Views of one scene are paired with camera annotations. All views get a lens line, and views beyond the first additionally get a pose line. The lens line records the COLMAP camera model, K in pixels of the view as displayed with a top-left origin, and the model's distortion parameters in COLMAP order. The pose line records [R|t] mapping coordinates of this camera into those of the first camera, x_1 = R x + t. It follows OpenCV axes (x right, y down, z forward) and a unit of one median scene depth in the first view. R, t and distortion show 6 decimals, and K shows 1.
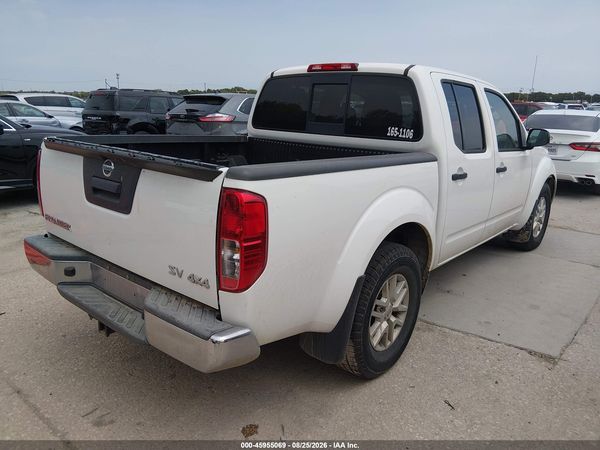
lens RADIAL K [[450.8, 0, 296.4], [0, 450.8, 227.7], [0, 0, 1]] dist [0.085513, -0.147504]
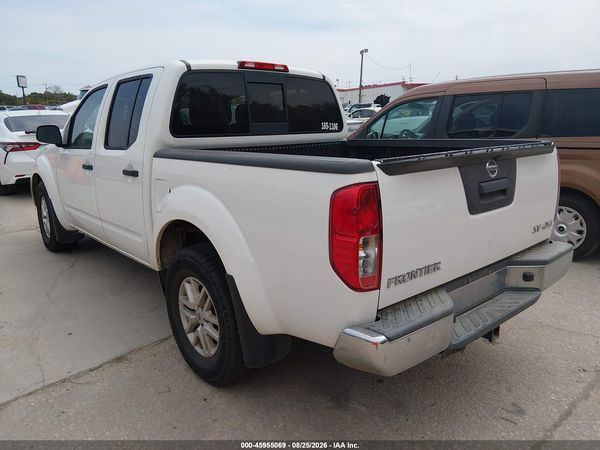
lens RADIAL K [[448.3, 0, 297.9], [0, 448.3, 231.3], [0, 0, 1]] dist [0.090378, -0.152677]
pose [[0.158584, -0.276420, 0.947862, -1.028136], [0.271771, 0.935148, 0.227242, -0.242473], [-0.949206, 0.221564, 0.223423, 0.865220]]
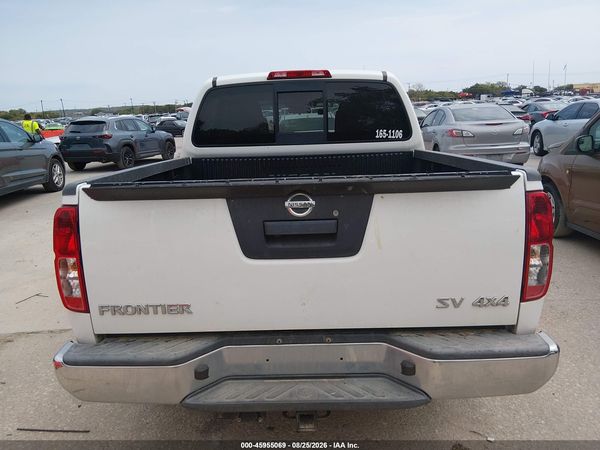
lens RADIAL K [[450.8, 0, 296.4], [0, 450.8, 227.7], [0, 0, 1]] dist [0.085513, -0.147504]
pose [[0.771448, -0.205609, 0.602157, -0.621810], [0.222787, 0.973730, 0.047061, -0.093211], [-0.596014, 0.097847, 0.796990, 0.300388]]
